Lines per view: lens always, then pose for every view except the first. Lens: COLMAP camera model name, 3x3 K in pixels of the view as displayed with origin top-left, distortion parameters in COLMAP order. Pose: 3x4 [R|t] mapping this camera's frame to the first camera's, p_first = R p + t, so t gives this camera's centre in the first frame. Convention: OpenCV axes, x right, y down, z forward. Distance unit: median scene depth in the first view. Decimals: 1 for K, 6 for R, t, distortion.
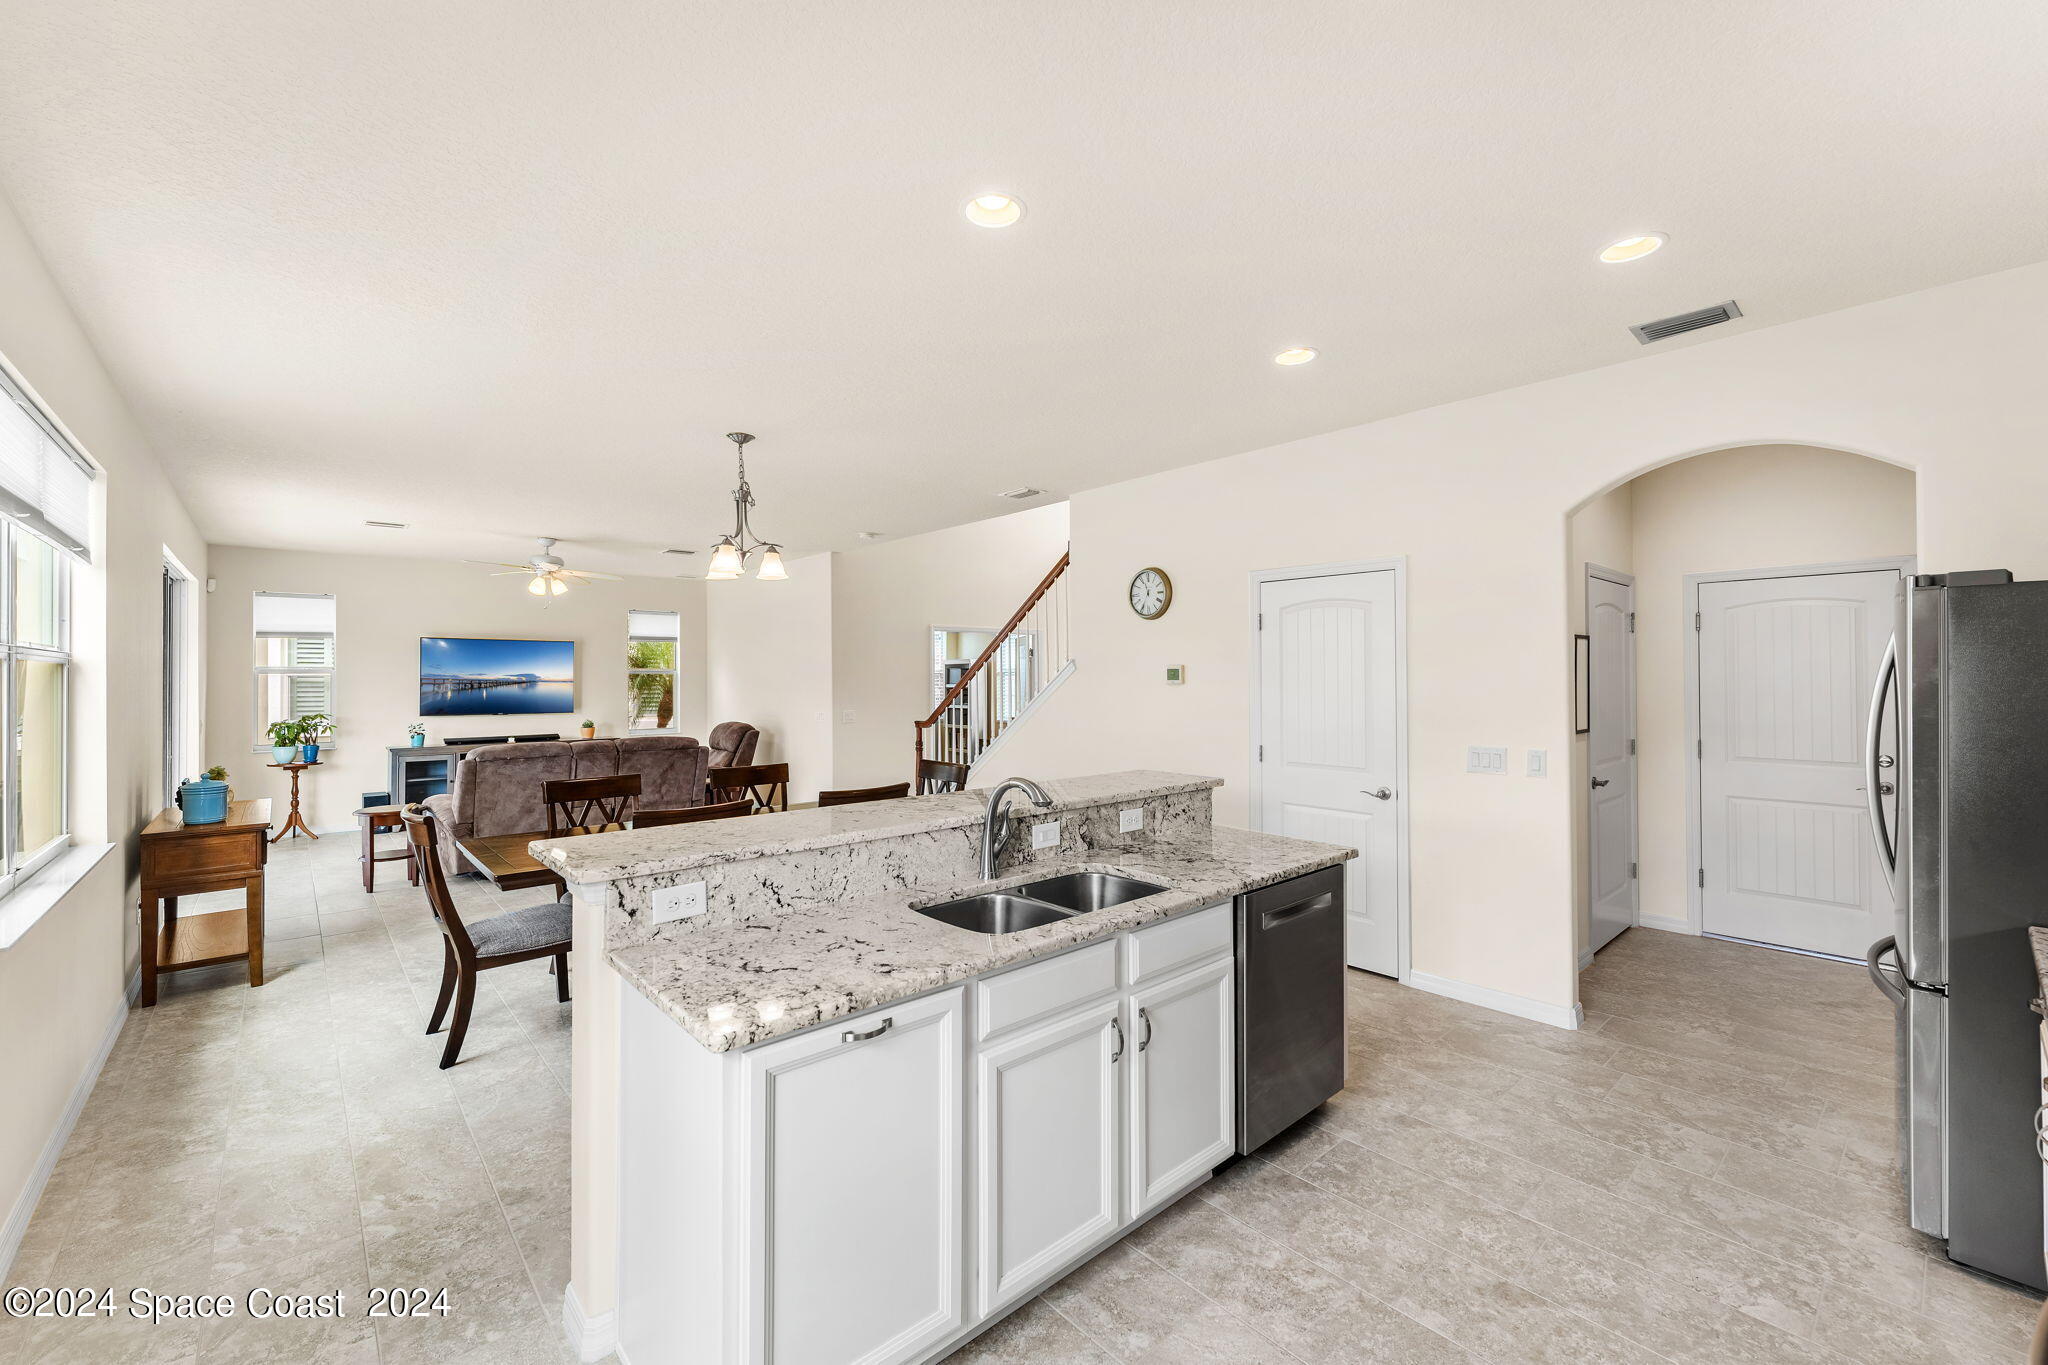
lens RADIAL K [[820.6, 0, 1023.7], [0, 820.6, 677.7], [0, 0, 1]] dist [0.002110, -0.000232]
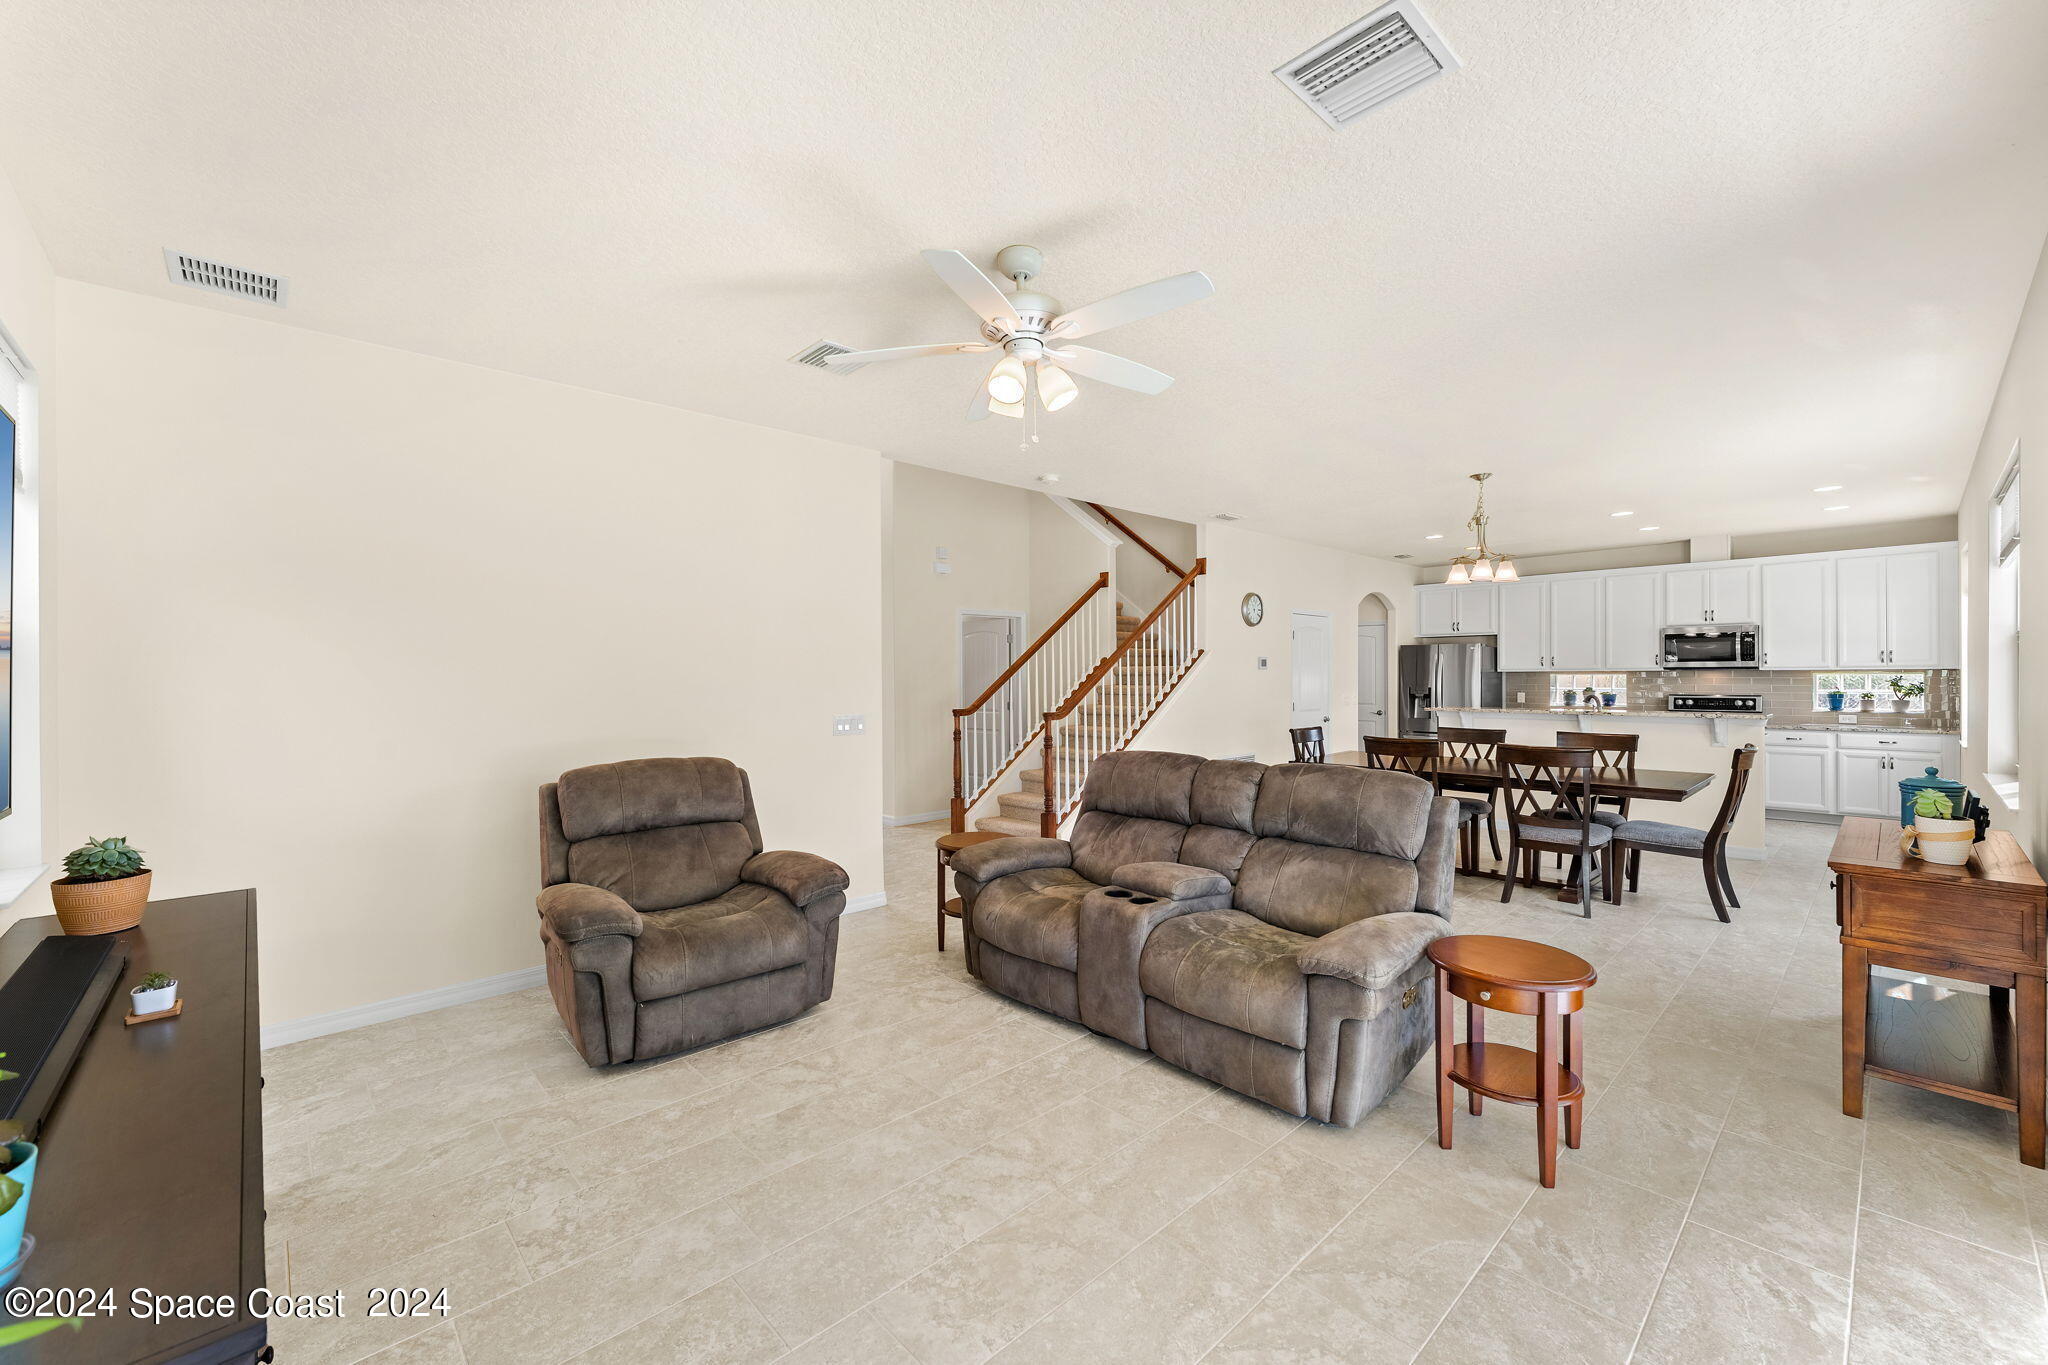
lens RADIAL K [[820.6, 0, 1023.7], [0, 820.6, 677.7], [0, 0, 1]] dist [0.002110, -0.000232]
pose [[-0.012933, -0.005866, 0.999899, -0.803106], [-0.004254, 0.999974, 0.005811, 0.011245], [-0.999907, -0.004178, -0.012958, 0.851494]]
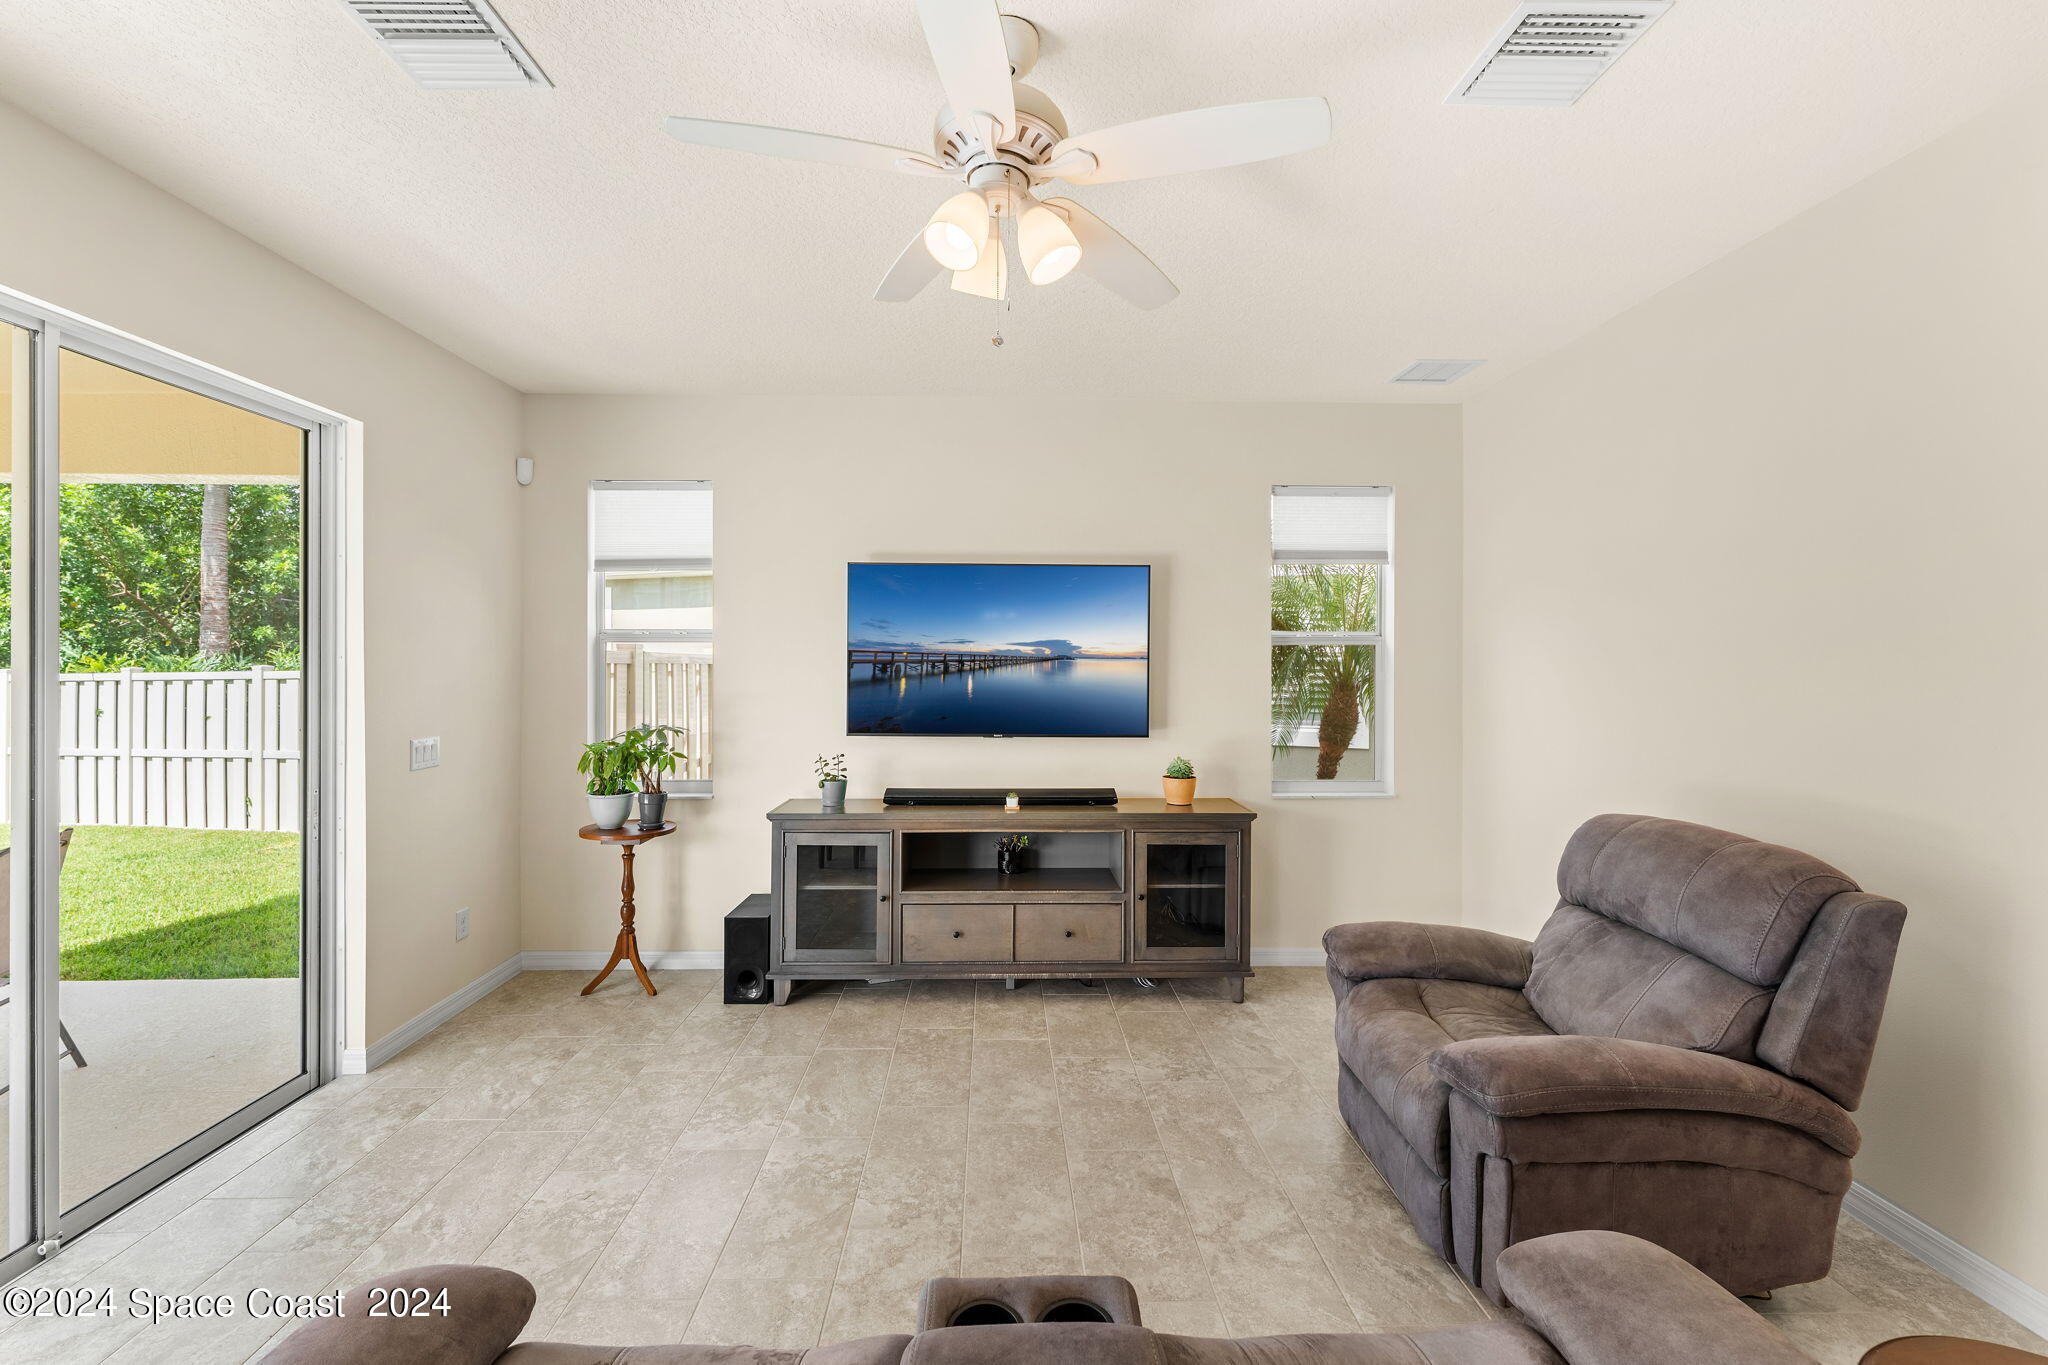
lens RADIAL K [[838.6, 0, 1000.1], [0, 838.6, 662.4], [0, 0, 1]] dist [-0.001401, -0.000214]
pose [[0.753682, 0.005539, -0.657216, -0.359874], [-0.000992, 0.999973, 0.007290, 0.003219], [0.657239, -0.004843, 0.753667, 0.694182]]
